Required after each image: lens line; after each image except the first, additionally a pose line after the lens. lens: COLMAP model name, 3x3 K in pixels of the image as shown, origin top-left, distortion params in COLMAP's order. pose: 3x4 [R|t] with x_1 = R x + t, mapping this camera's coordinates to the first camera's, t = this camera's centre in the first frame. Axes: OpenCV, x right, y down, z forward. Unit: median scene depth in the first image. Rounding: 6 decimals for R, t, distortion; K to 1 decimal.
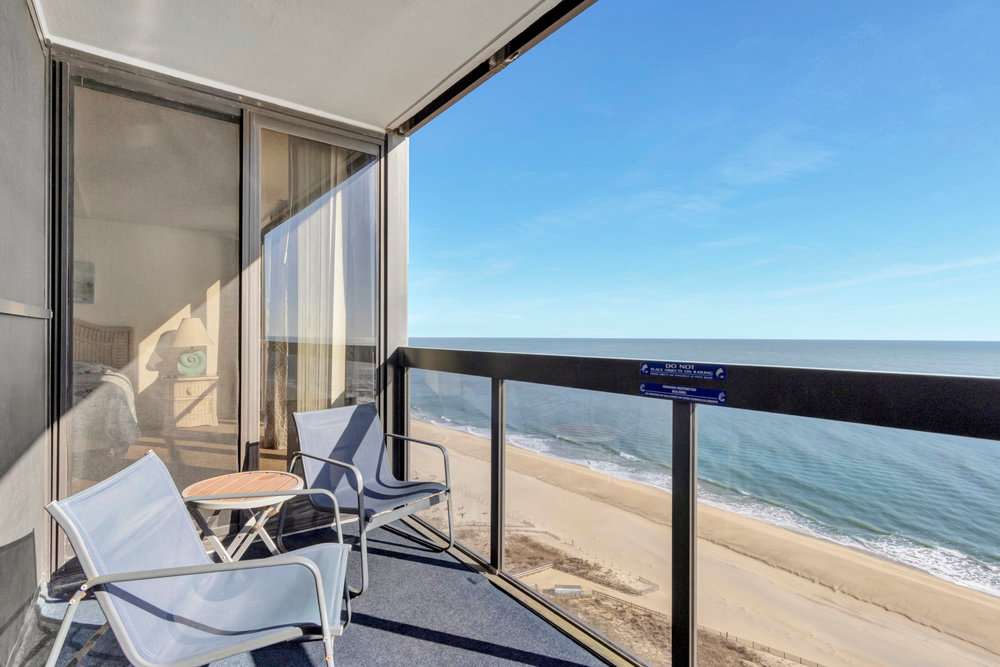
lens RADIAL K [[496.2, 0, 487.1], [0, 496.2, 338.1], [0, 0, 1]] dist [0.018622, -0.000236]
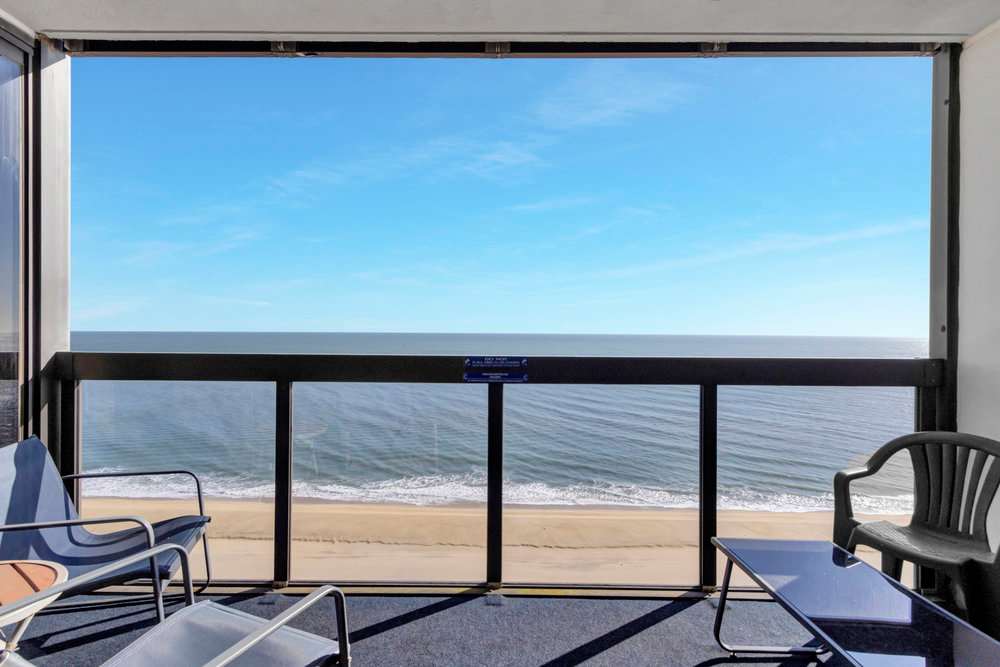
lens RADIAL K [[496.2, 0, 499.0], [0, 496.2, 330.1], [0, 0, 1]] dist [0.018622, -0.000236]
pose [[0.586294, -0.004156, 0.810087, -0.514961], [-0.000639, 0.999984, 0.005593, -0.022942], [-0.810098, -0.003797, 0.586282, 0.107468]]
